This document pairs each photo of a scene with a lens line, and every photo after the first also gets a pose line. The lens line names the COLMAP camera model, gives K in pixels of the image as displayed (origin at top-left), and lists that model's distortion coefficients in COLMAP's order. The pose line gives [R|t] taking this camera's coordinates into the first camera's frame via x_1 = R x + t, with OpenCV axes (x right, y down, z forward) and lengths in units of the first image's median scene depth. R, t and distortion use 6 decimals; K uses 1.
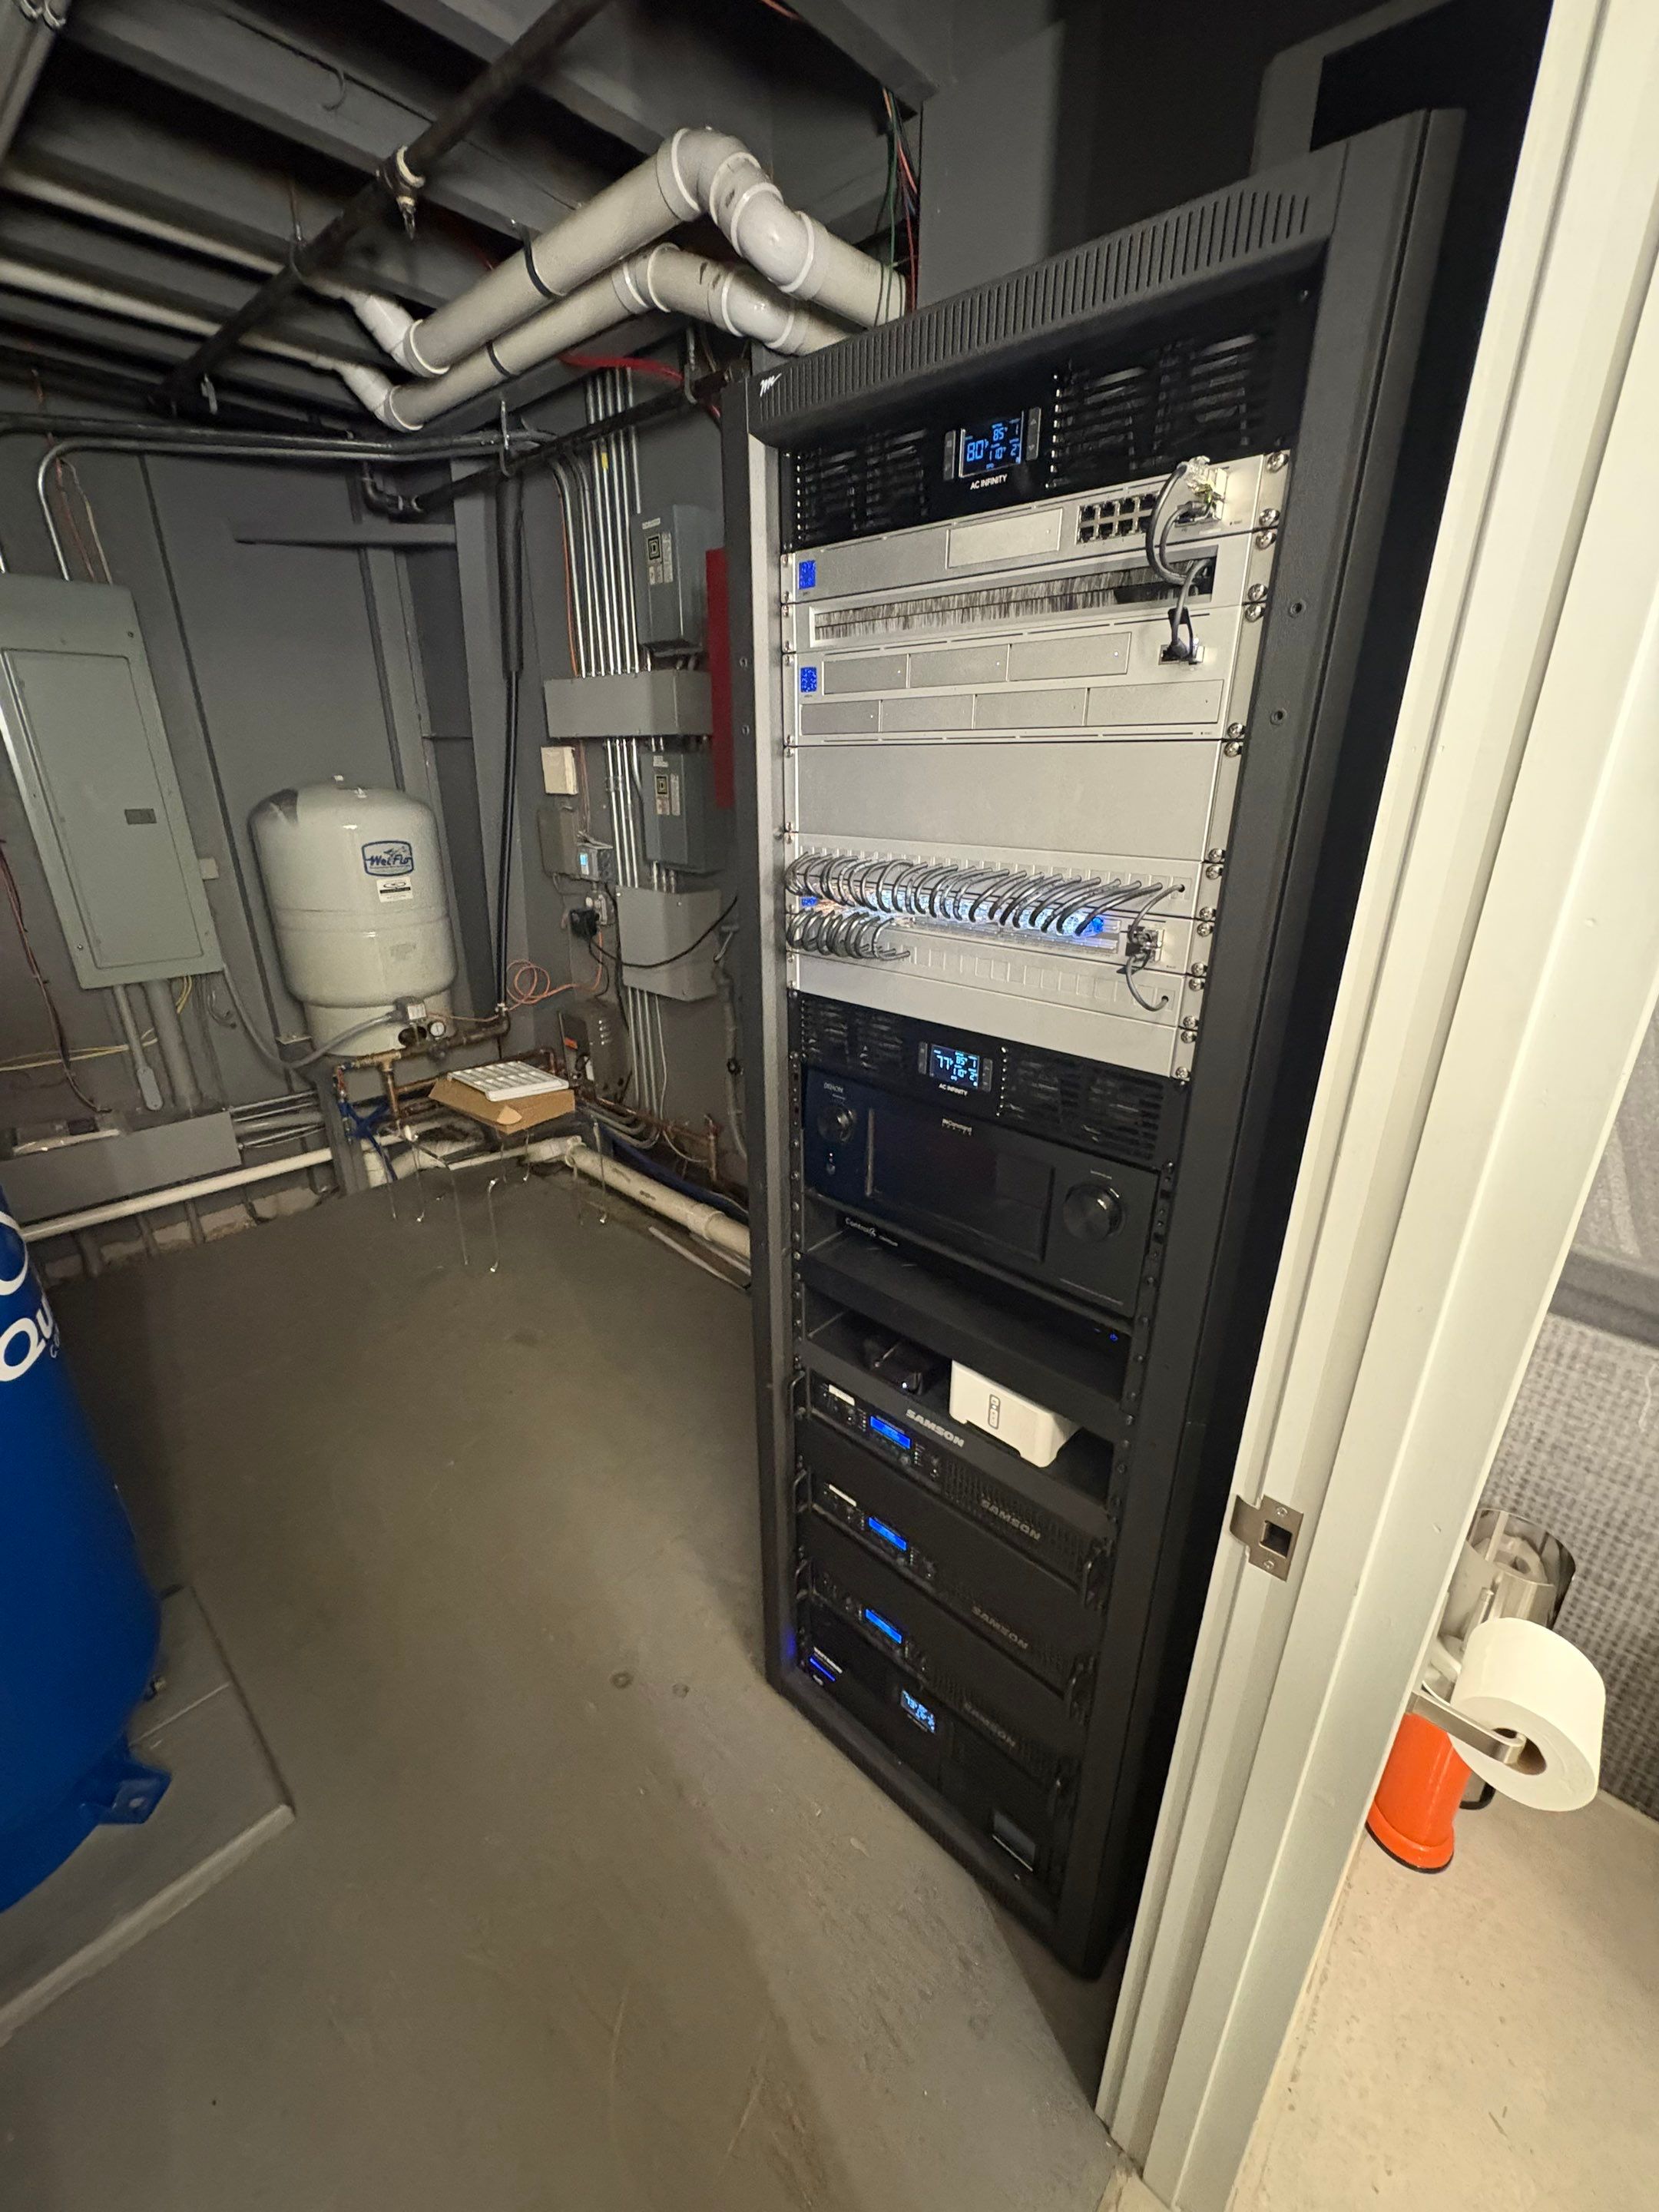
lens RADIAL K [[892.1, 0, 829.5], [0, 892.1, 1106.0], [0, 0, 1]] dist [-0.000903, 0.000357]
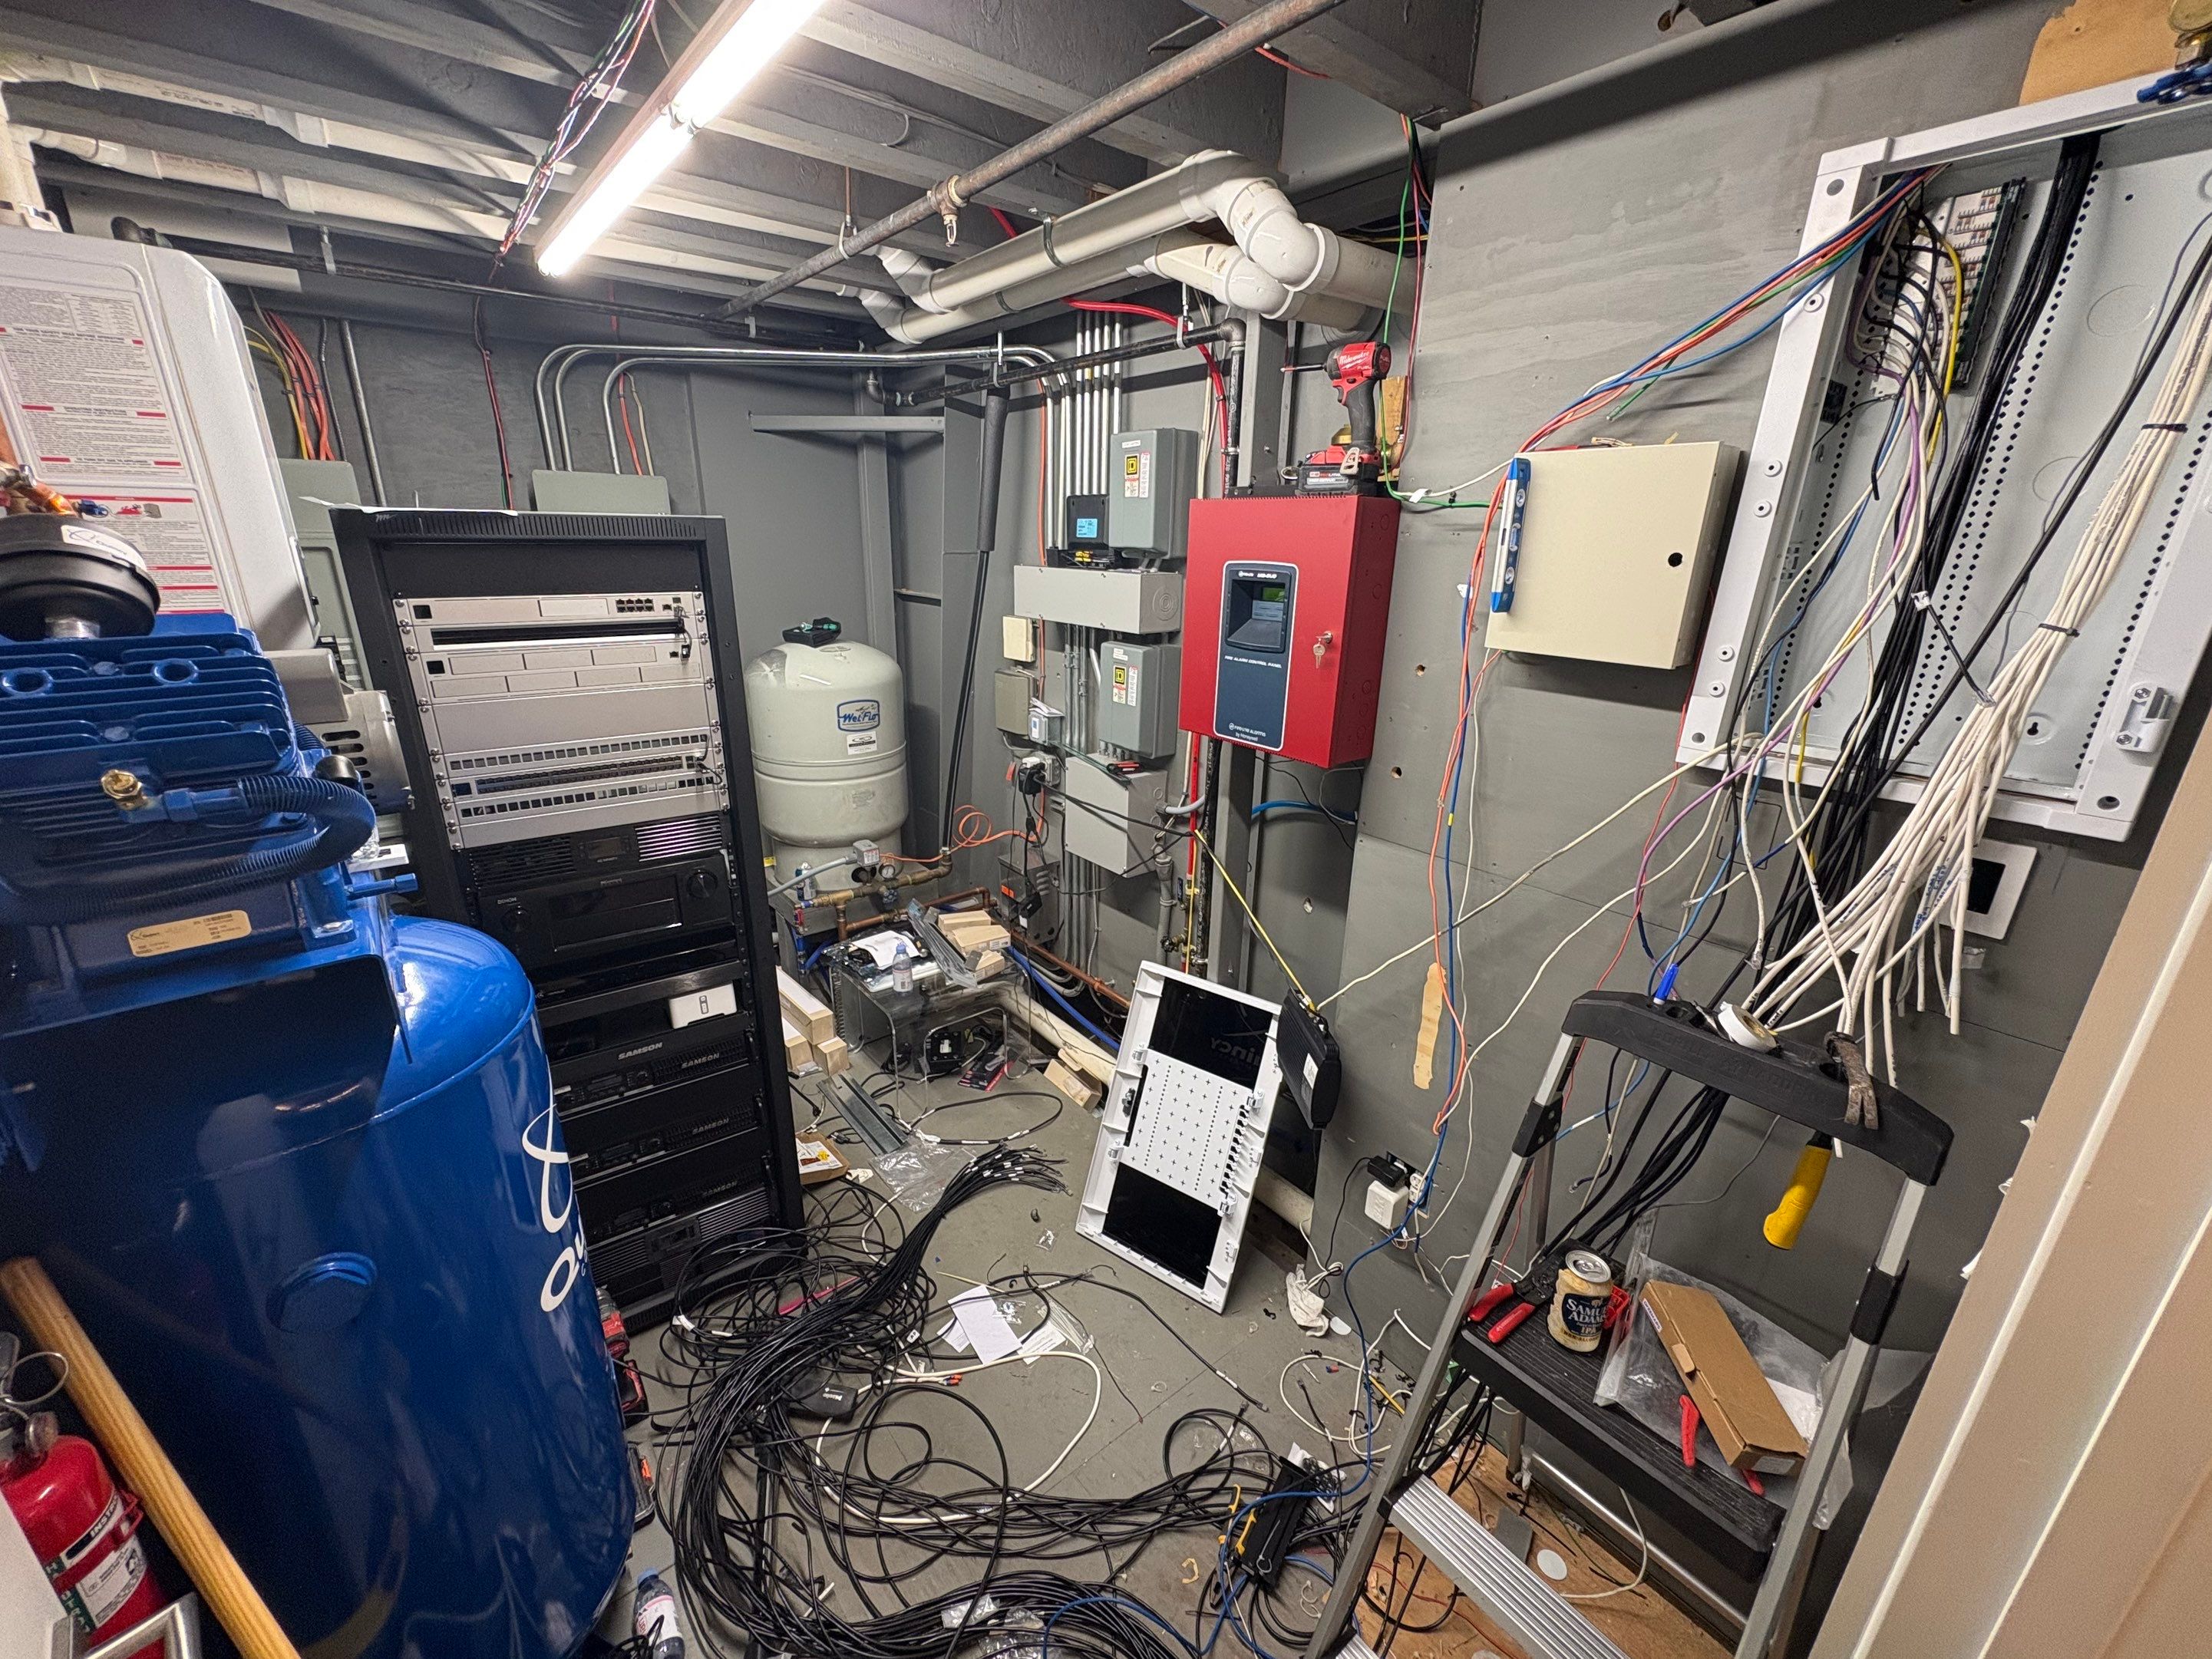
lens RADIAL K [[892.0, 0, 1102.3], [0, 892.0, 831.6], [0, 0, 1]] dist [-0.000903, 0.000357]
pose [[0.987478, 0.065678, -0.143434, -0.045407], [-0.072954, 0.996271, -0.046069, -0.127667], [0.139873, 0.055956, 0.988587, -0.025069]]
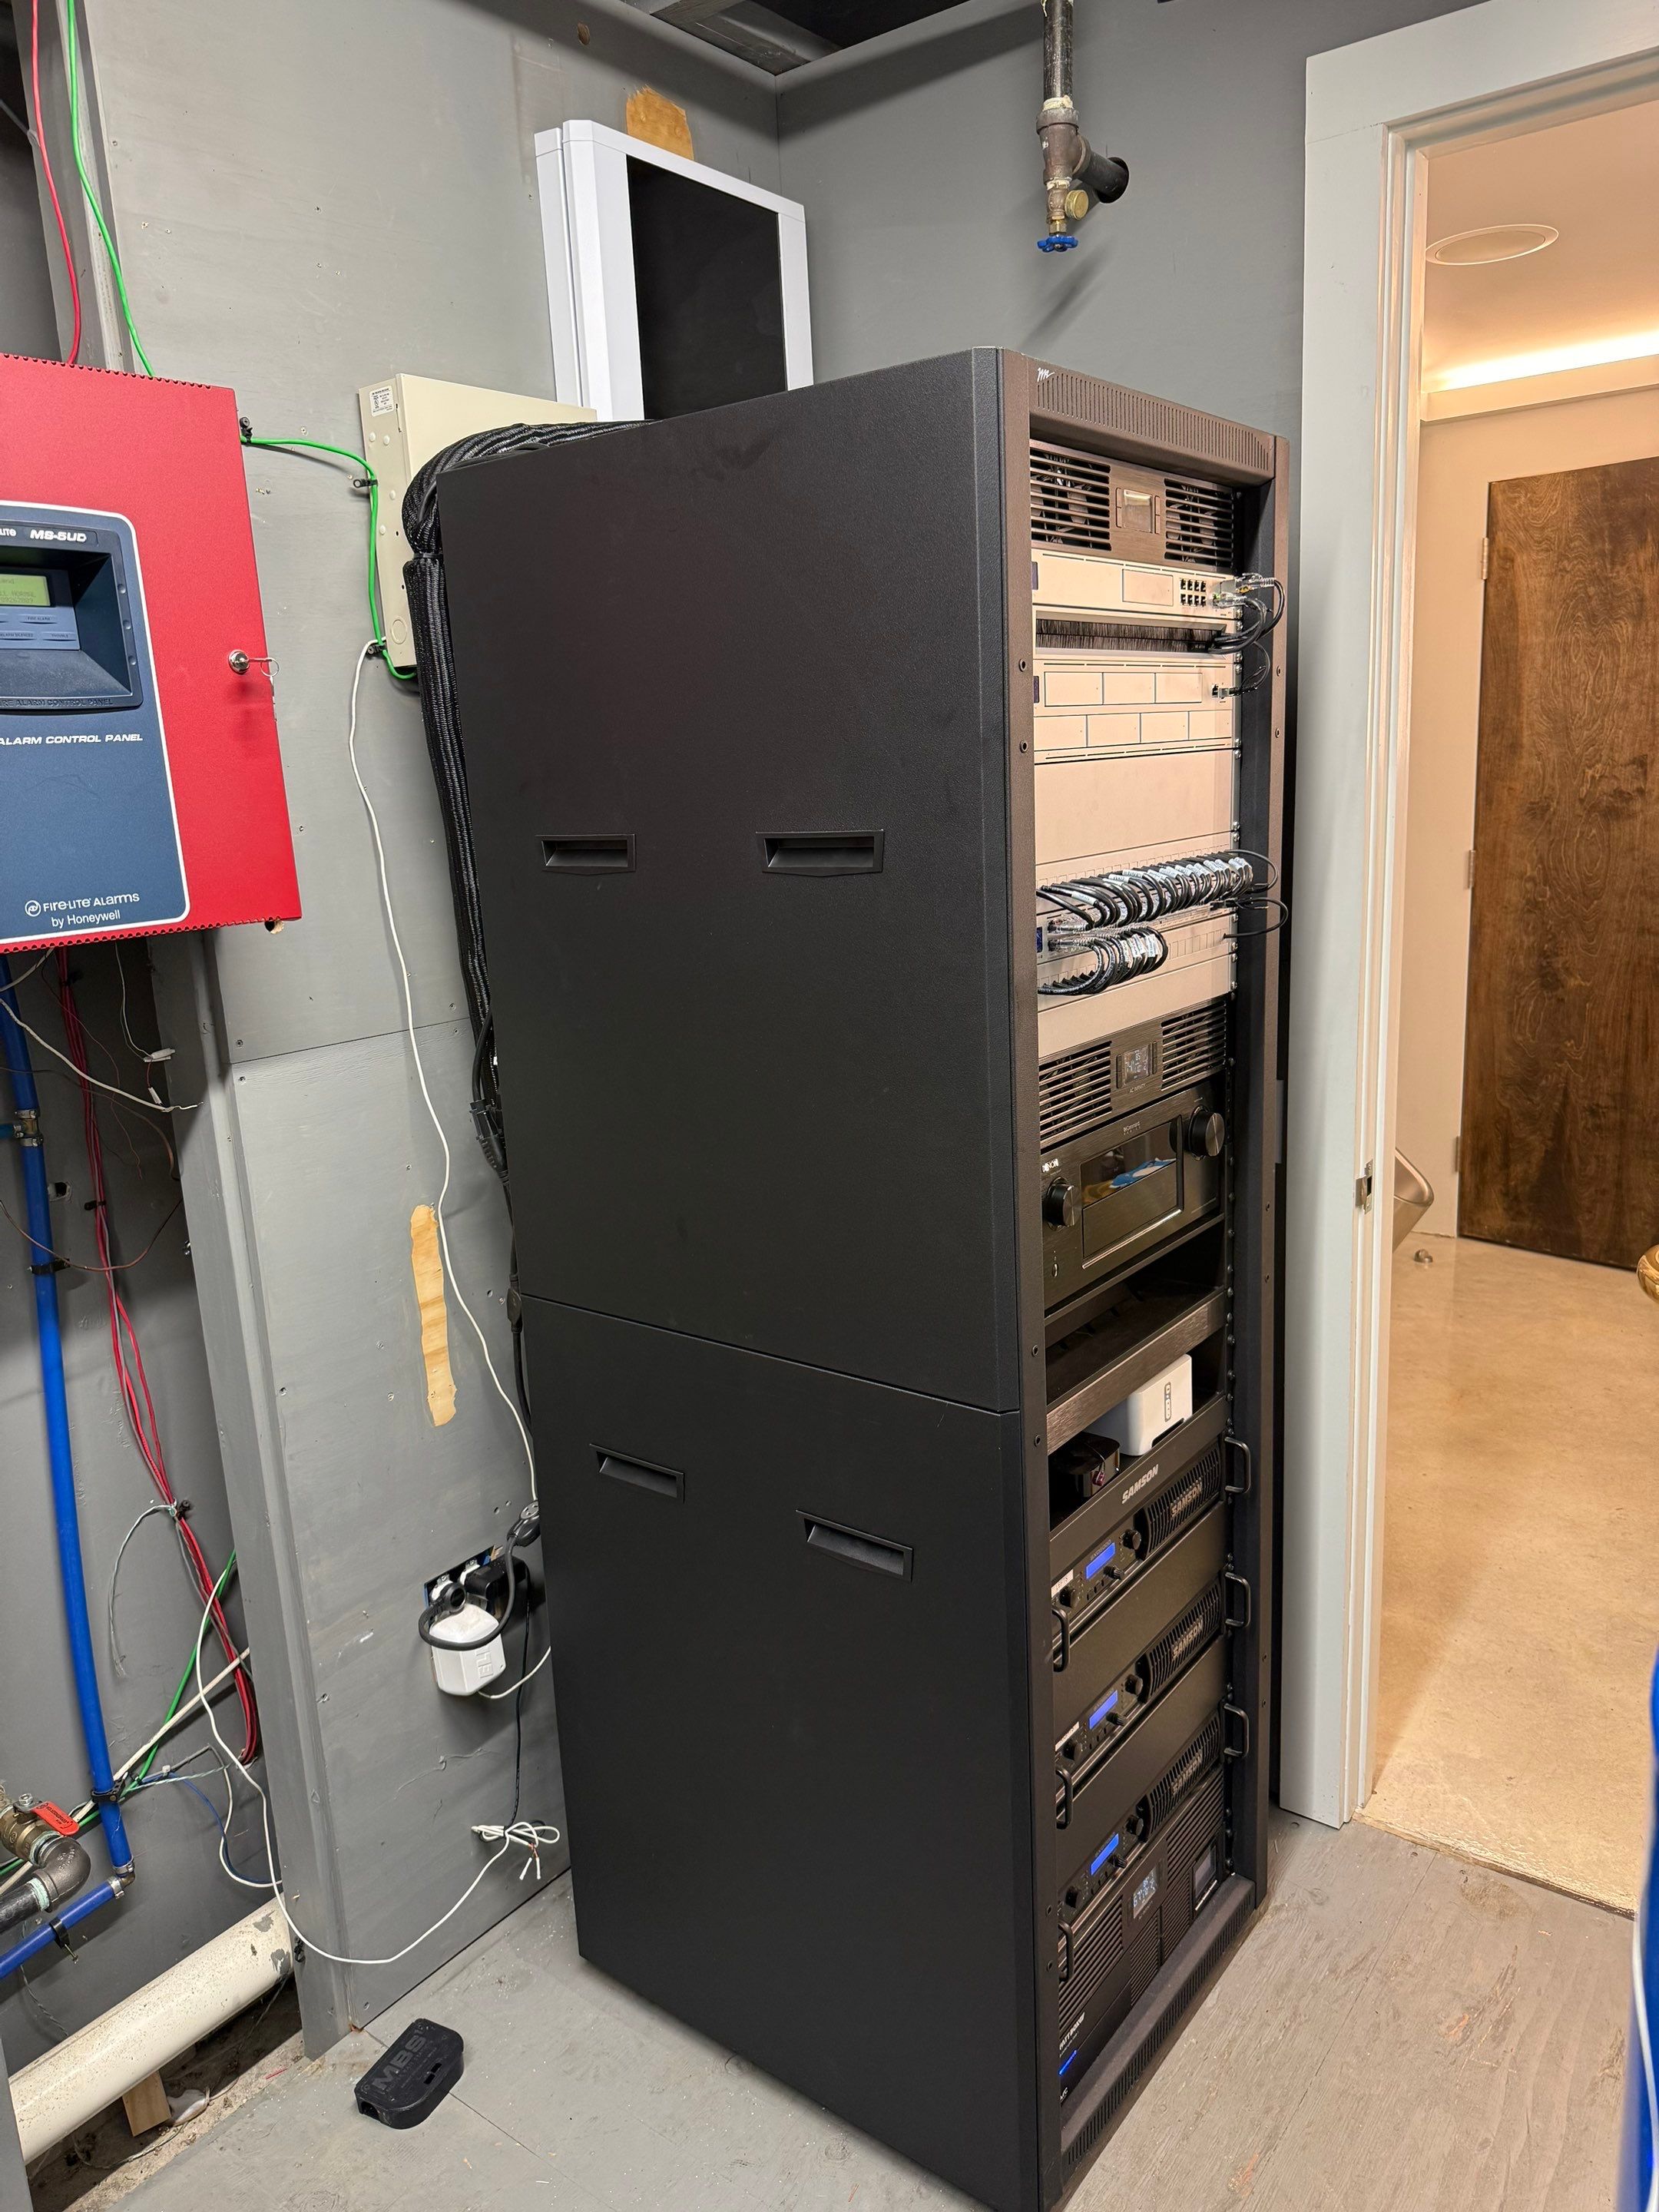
lens RADIAL K [[1583.3, 0, 829.5], [0, 1583.3, 1106.0], [0, 0, 1]] dist [-0.000331, -0.003533]
pose [[-0.082954, -0.216562, 0.972738, -0.641189], [0.410087, 0.882209, 0.231379, -0.215049], [-0.908266, 0.418101, 0.015626, 0.517697]]
